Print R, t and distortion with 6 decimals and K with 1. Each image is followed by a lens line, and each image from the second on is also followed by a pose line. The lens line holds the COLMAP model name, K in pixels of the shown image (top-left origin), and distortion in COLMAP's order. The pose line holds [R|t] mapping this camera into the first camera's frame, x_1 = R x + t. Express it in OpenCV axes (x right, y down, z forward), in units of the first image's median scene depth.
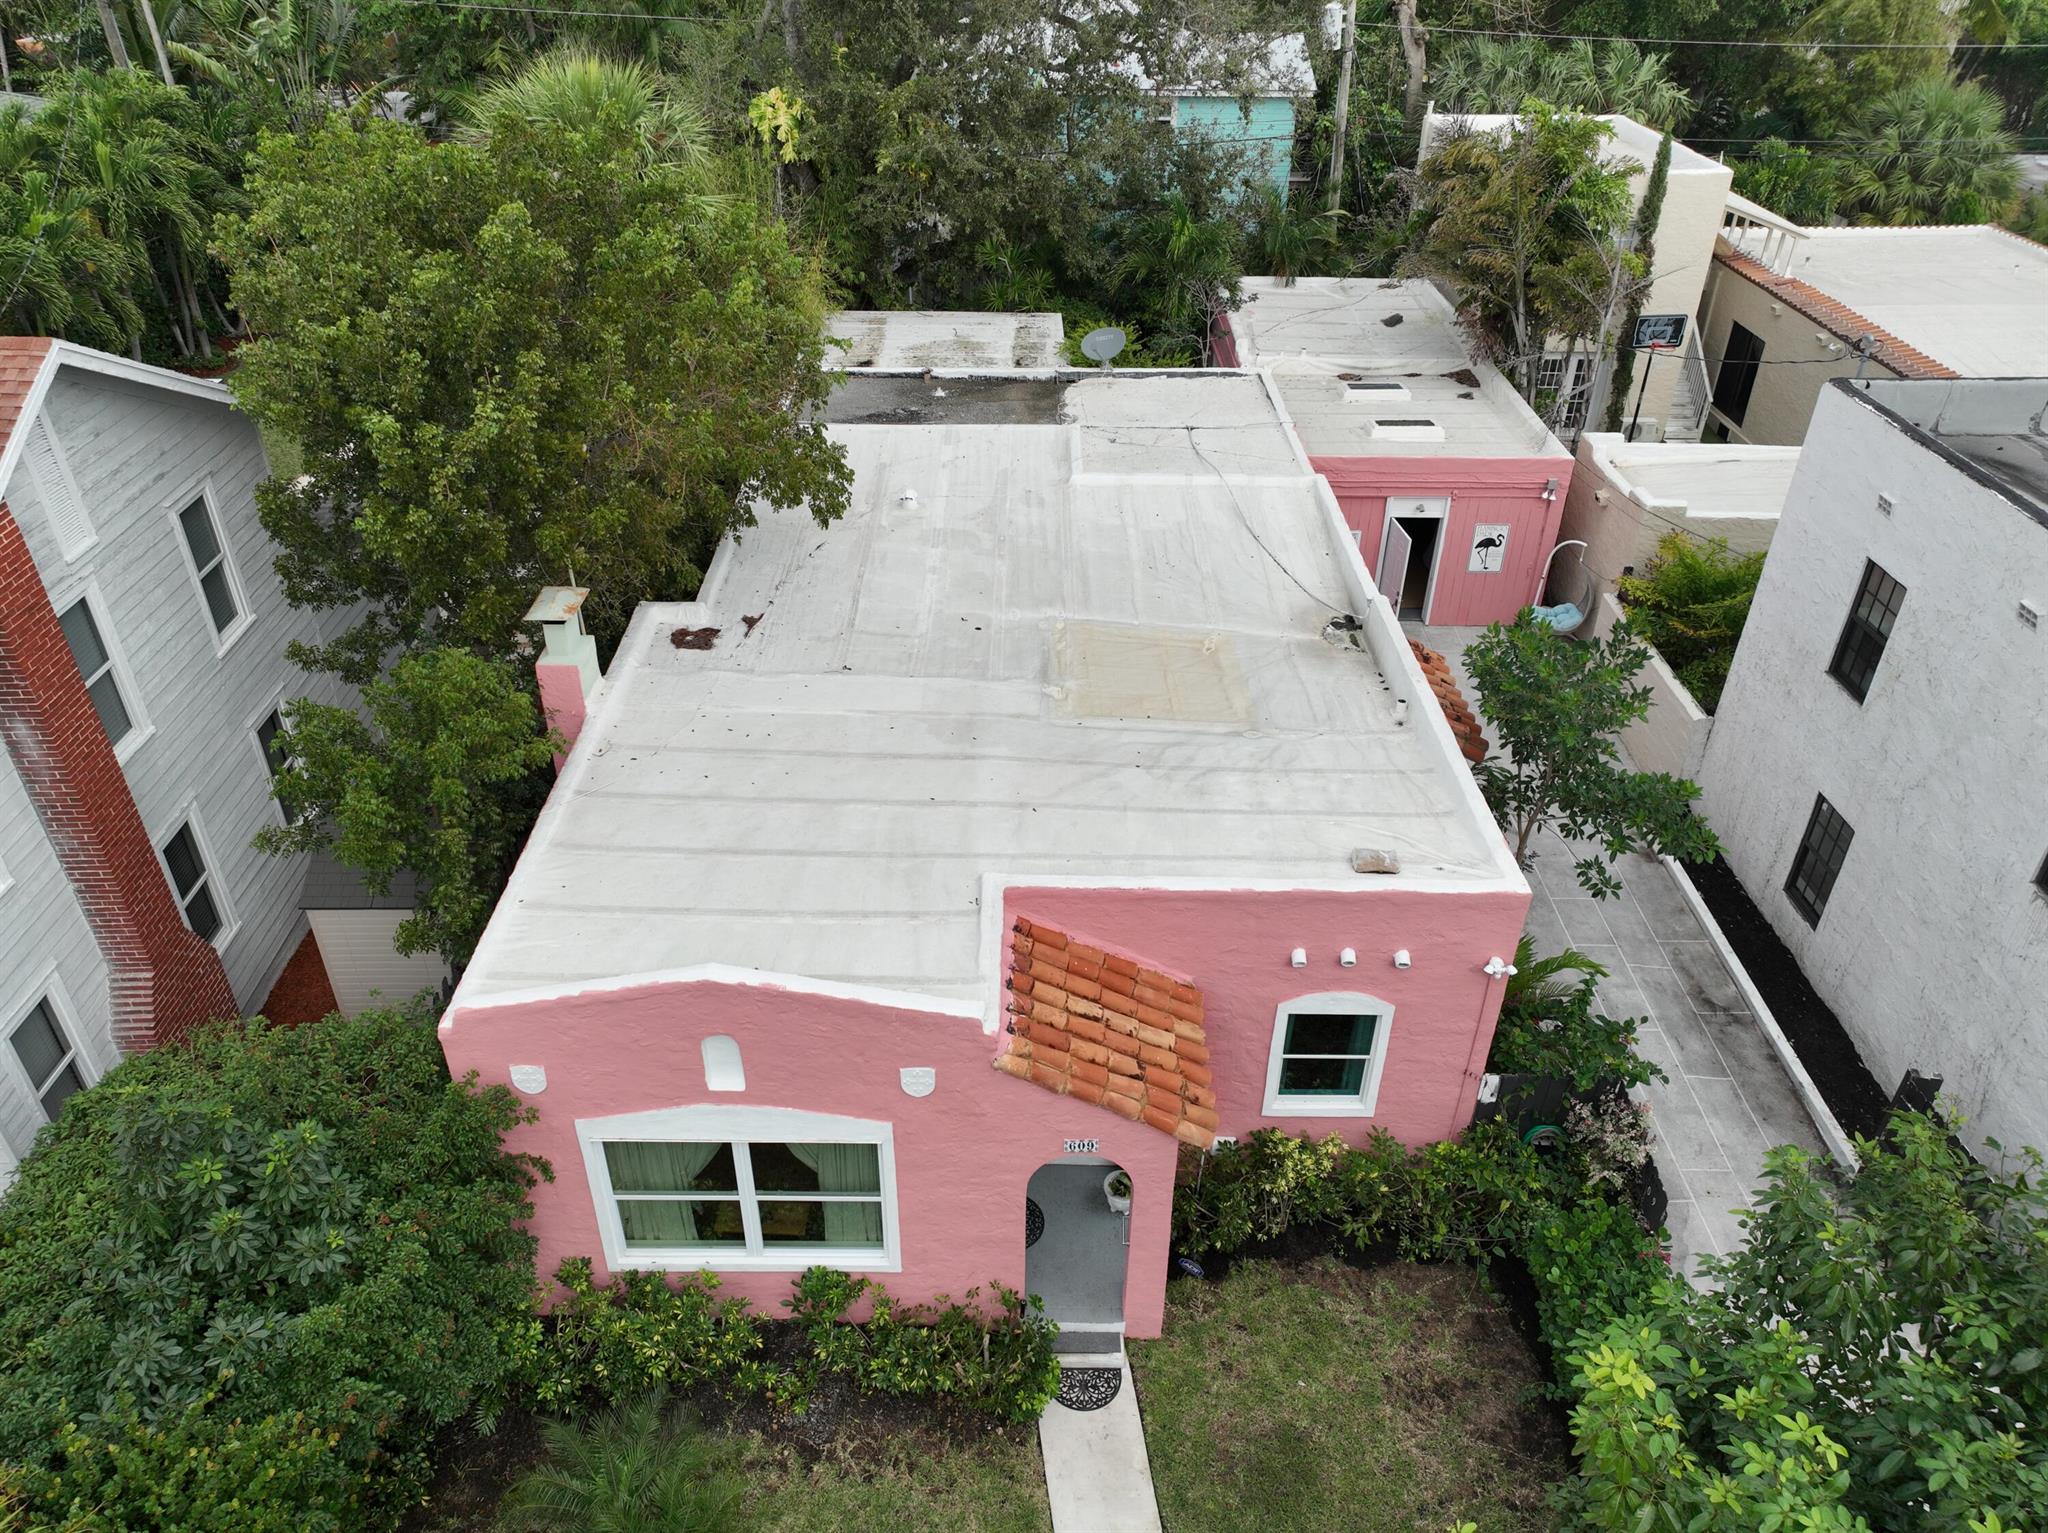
lens RADIAL K [[1467.4, 0, 1024.0], [0, 1467.4, 766.5], [0, 0, 1]] dist [-0.001934, 0.000250]
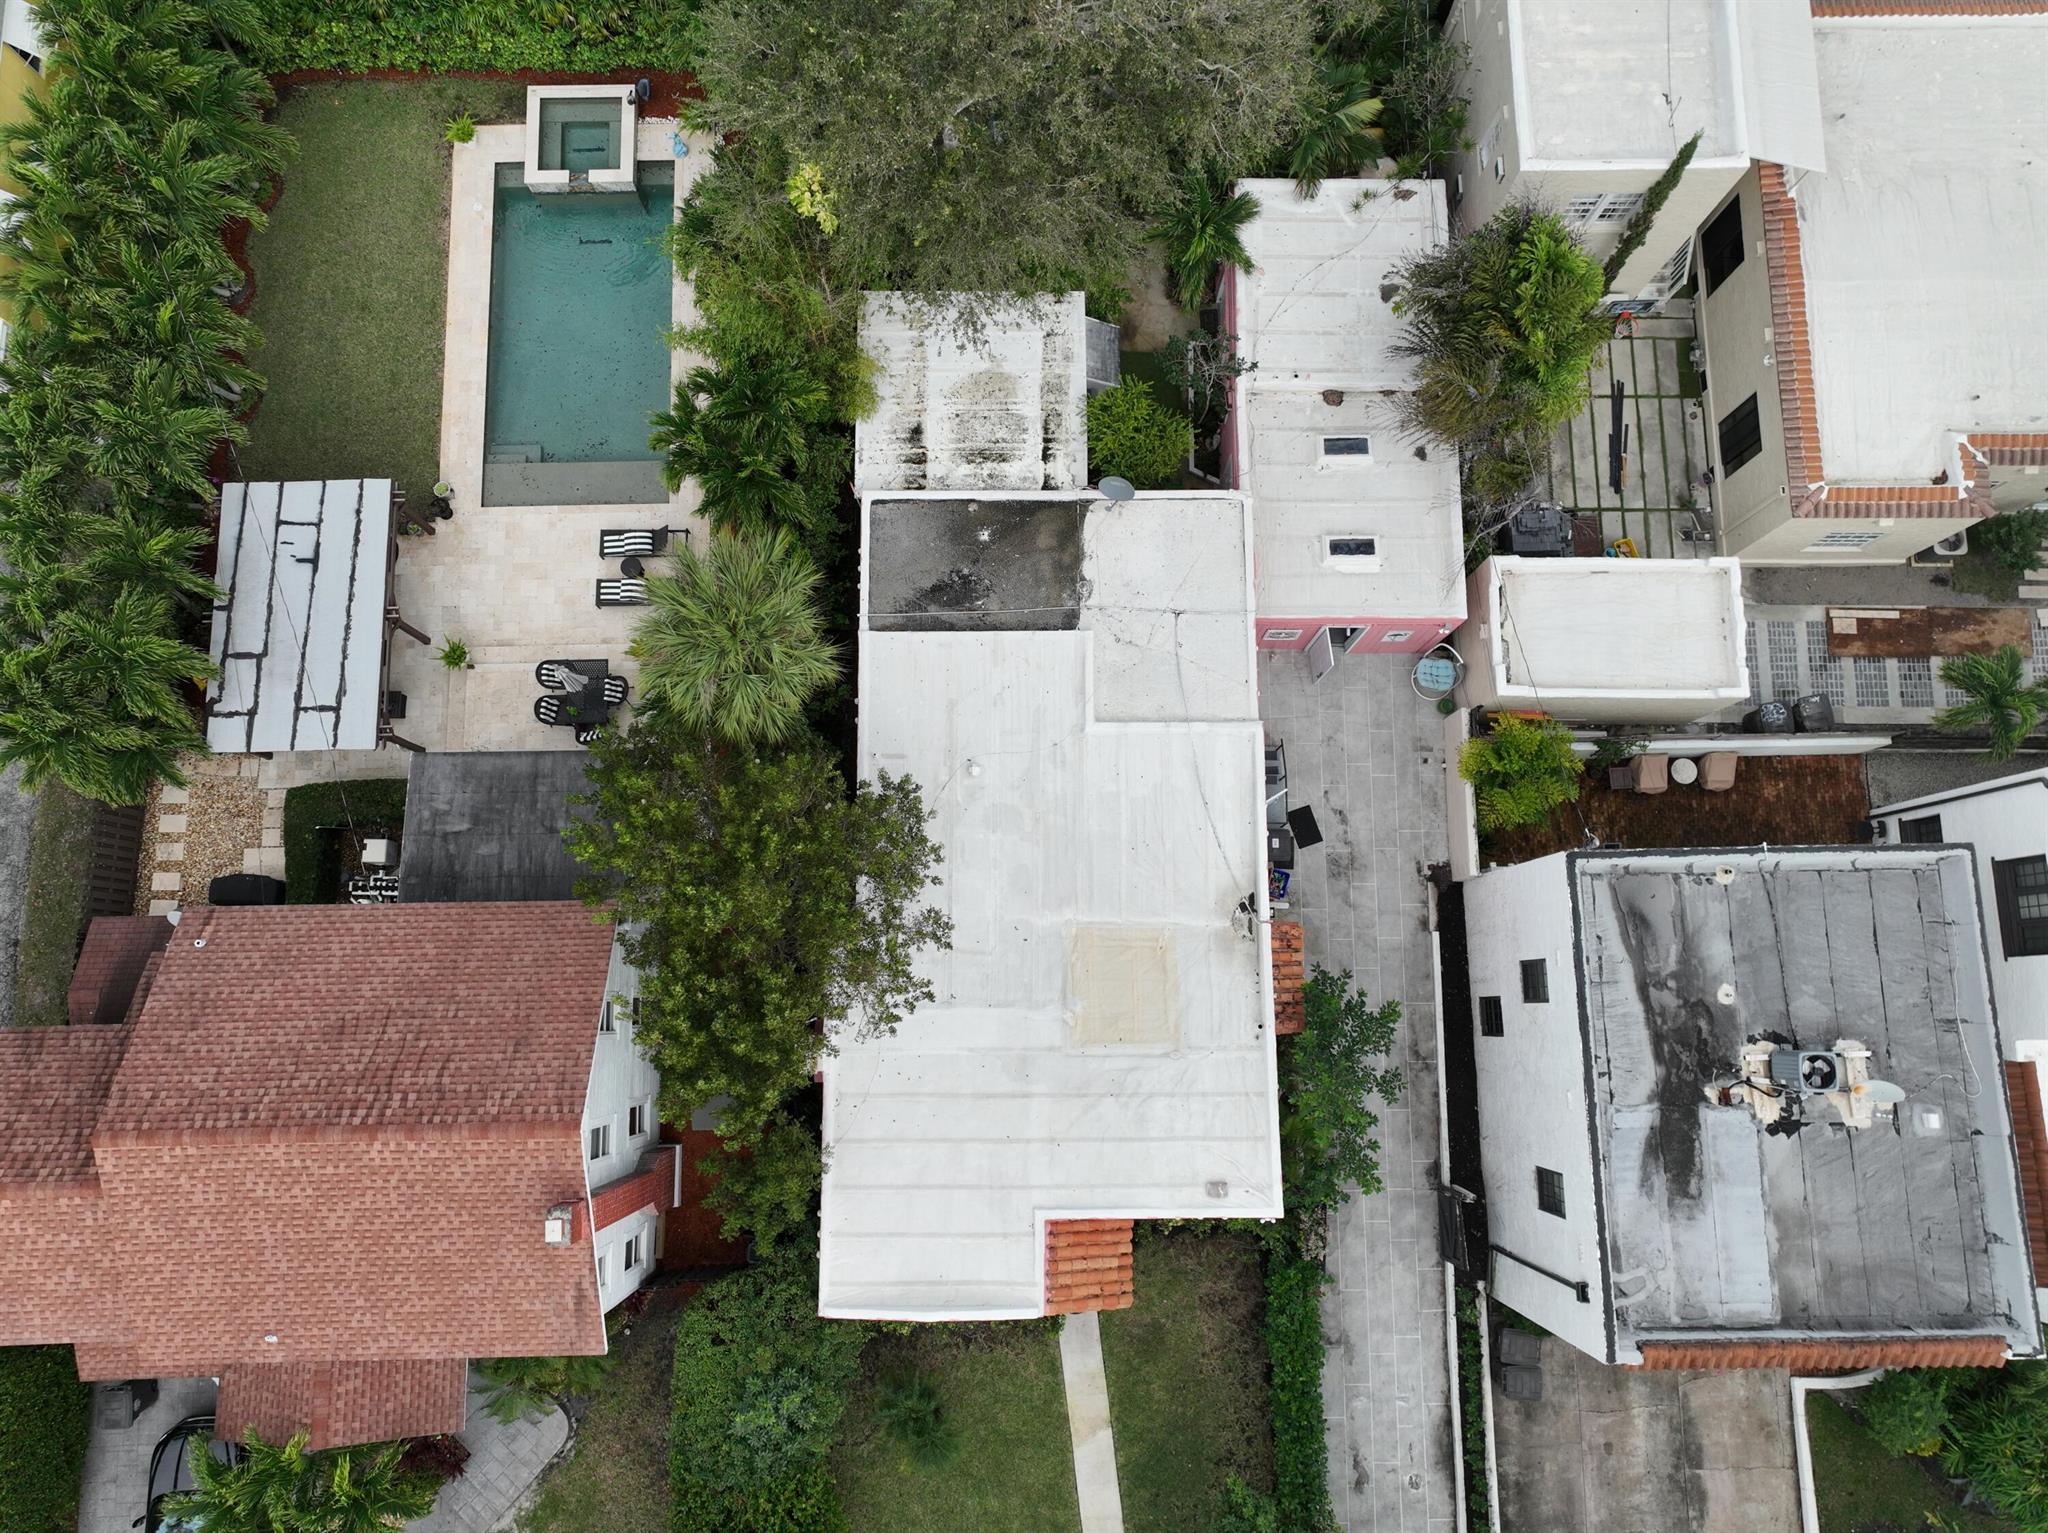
lens RADIAL K [[1467.4, 0, 1024.0], [0, 1467.4, 766.5], [0, 0, 1]] dist [-0.001934, 0.000250]
pose [[0.999997, -0.001229, -0.002018, -0.030351], [0.002320, 0.671581, 0.740928, -1.538943], [0.000444, -0.740930, 0.671582, 0.015787]]
